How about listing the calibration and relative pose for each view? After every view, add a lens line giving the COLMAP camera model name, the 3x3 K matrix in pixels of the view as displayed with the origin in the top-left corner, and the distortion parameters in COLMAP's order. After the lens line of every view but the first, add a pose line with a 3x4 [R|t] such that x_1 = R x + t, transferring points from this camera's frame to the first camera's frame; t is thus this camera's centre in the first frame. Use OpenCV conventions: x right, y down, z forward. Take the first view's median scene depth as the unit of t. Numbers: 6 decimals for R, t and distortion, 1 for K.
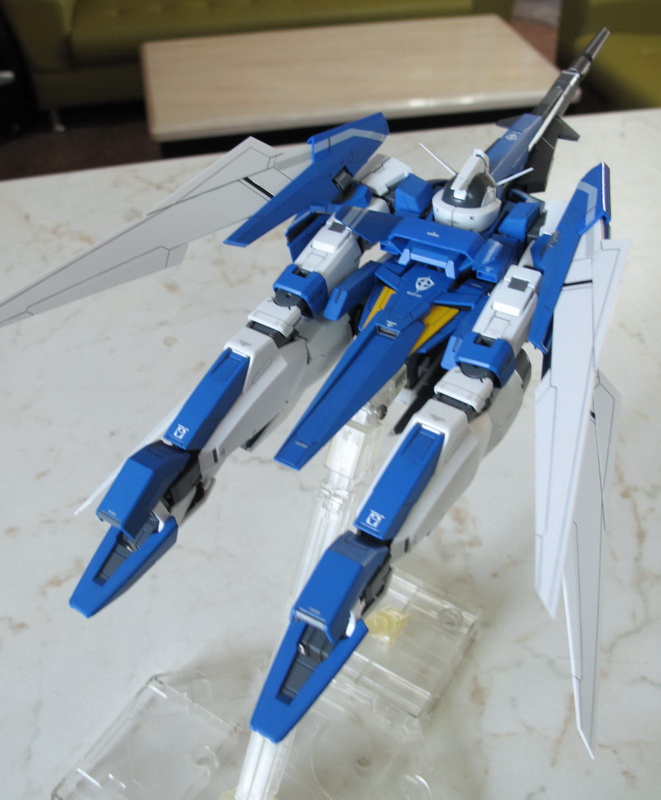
lens RADIAL K [[851.9, 0, 330.5], [0, 851.9, 400.0], [0, 0, 1]] dist [-0.104027, 0.014973]
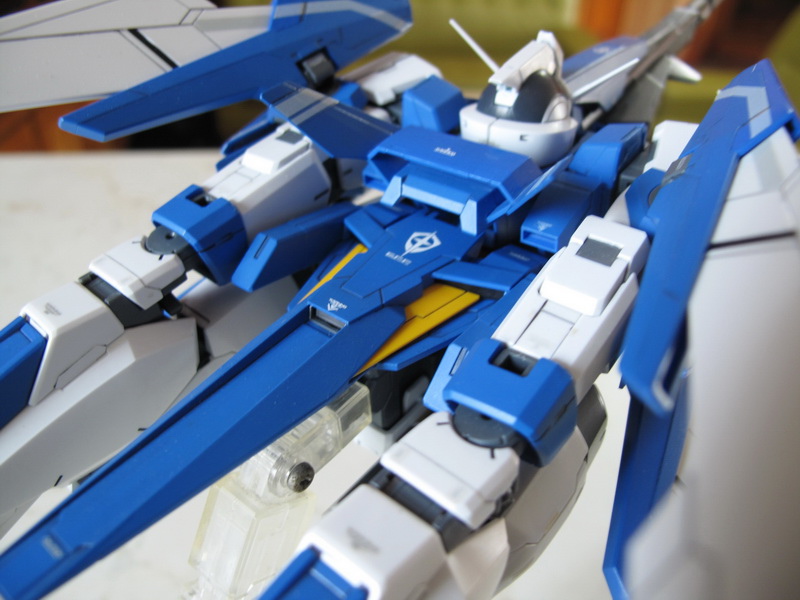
lens RADIAL K [[671.9, 0, 407.4], [0, 671.9, 302.8], [0, 0, 1]] dist [-0.119117, 0.079593]
pose [[0.992513, 0.111549, -0.049750, 0.129315], [-0.117039, 0.985077, -0.126198, -0.044780], [0.034930, 0.131076, 0.990757, 0.593049]]
